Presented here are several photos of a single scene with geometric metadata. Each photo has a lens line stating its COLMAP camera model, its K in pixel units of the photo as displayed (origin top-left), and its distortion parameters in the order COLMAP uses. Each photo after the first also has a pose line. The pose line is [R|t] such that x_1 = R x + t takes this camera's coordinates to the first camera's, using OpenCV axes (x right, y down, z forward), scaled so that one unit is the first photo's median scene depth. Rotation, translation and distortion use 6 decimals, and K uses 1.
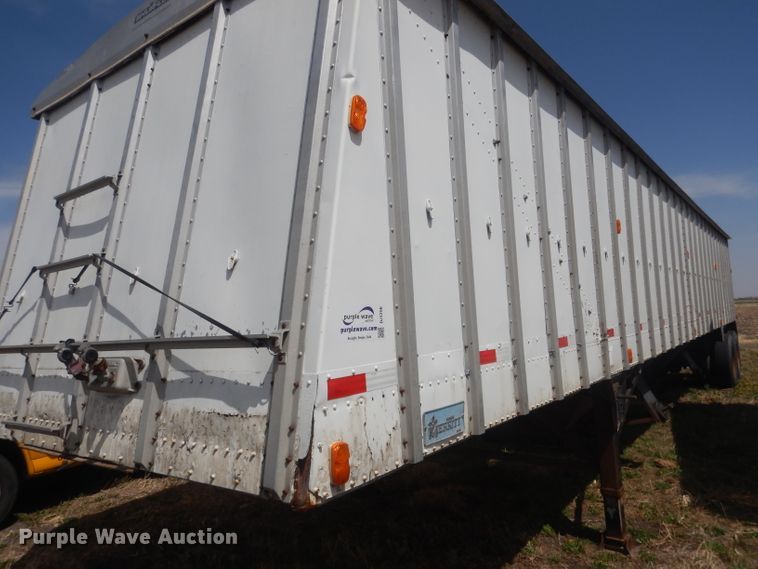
lens RADIAL K [[547.2, 0, 373.7], [0, 547.2, 277.3], [0, 0, 1]] dist [0.017589, -0.000105]
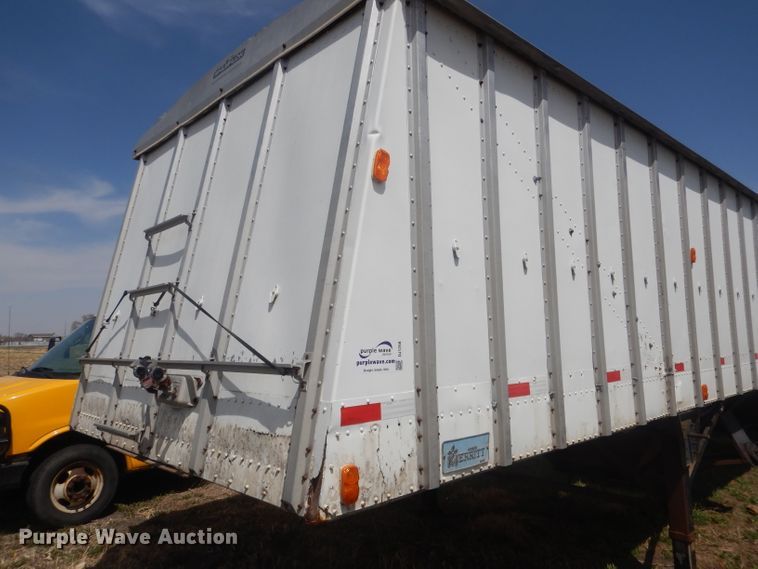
lens RADIAL K [[547.2, 0, 373.7], [0, 547.2, 277.3], [0, 0, 1]] dist [0.017589, -0.000105]
pose [[0.985707, 0.015844, -0.167719, 0.110153], [-0.020304, 0.999484, -0.024906, -0.035098], [0.167238, 0.027956, 0.985520, -0.064412]]
